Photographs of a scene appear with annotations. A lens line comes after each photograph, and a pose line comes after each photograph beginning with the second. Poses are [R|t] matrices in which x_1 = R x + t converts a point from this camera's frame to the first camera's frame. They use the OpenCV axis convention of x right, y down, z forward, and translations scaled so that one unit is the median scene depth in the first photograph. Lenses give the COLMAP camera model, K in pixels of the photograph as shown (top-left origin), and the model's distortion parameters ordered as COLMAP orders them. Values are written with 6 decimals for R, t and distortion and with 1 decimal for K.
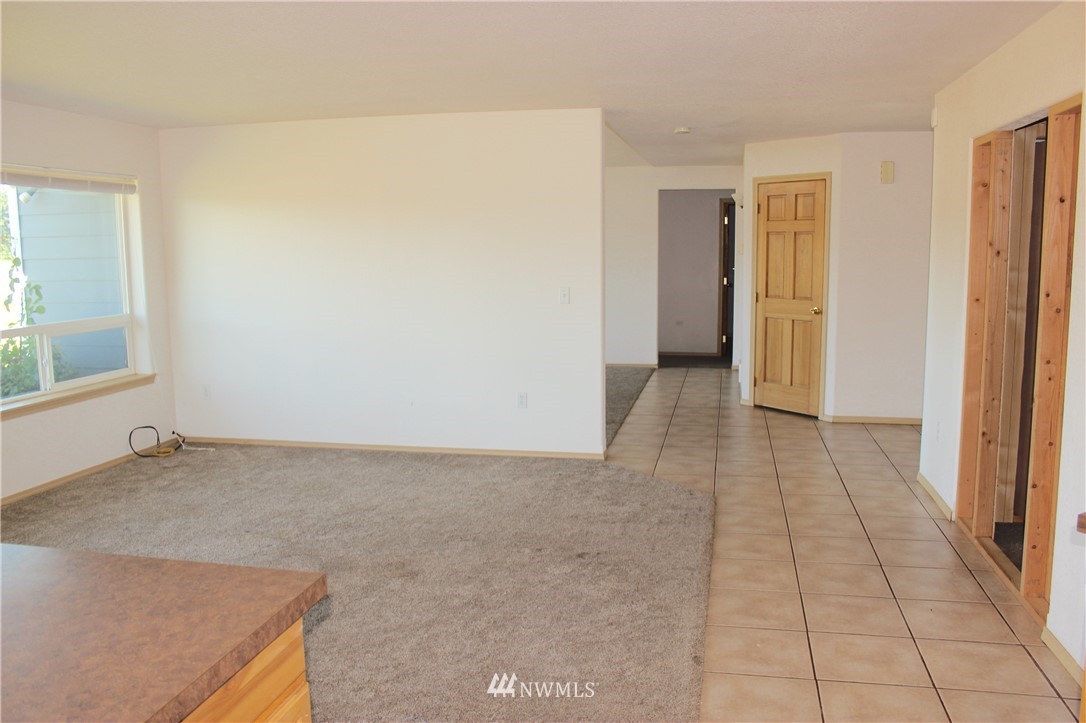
lens RADIAL K [[914.2, 0, 537.7], [0, 914.2, 359.5], [0, 0, 1]] dist [-0.143601, 0.112944]
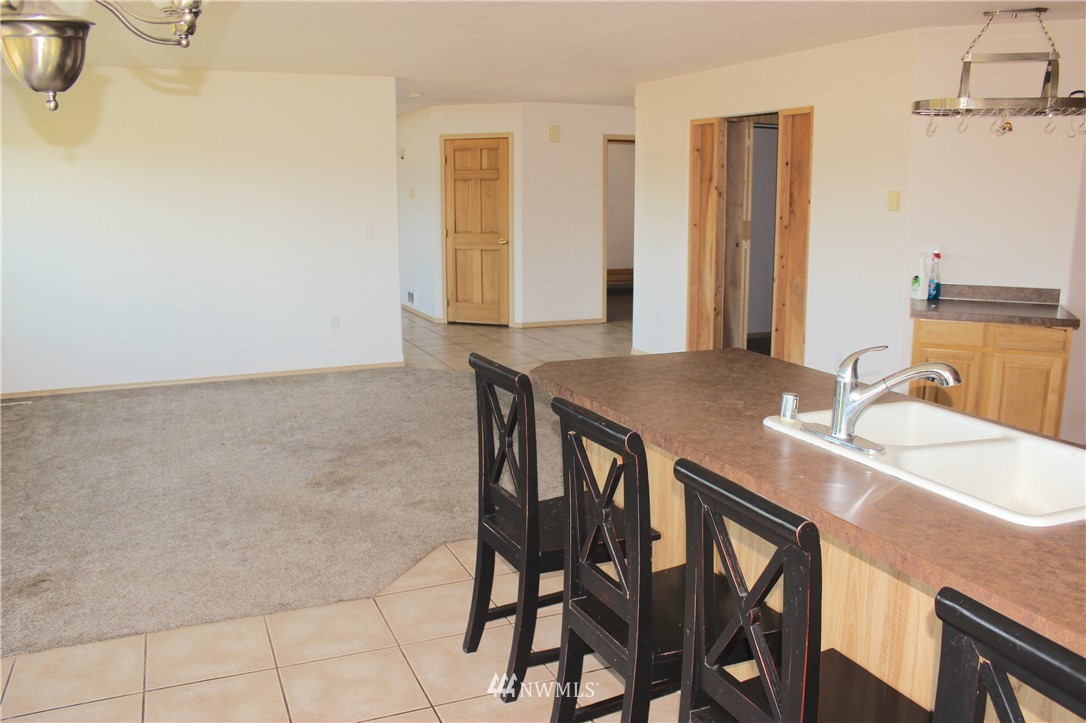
lens RADIAL K [[914.2, 0, 548.4], [0, 914.2, 367.0], [0, 0, 1]] dist [-0.143601, 0.112944]
pose [[0.816083, -0.102411, 0.568788, -0.384883], [0.065986, 0.994250, 0.084341, 0.017288], [-0.574155, -0.031297, 0.818148, -0.092079]]
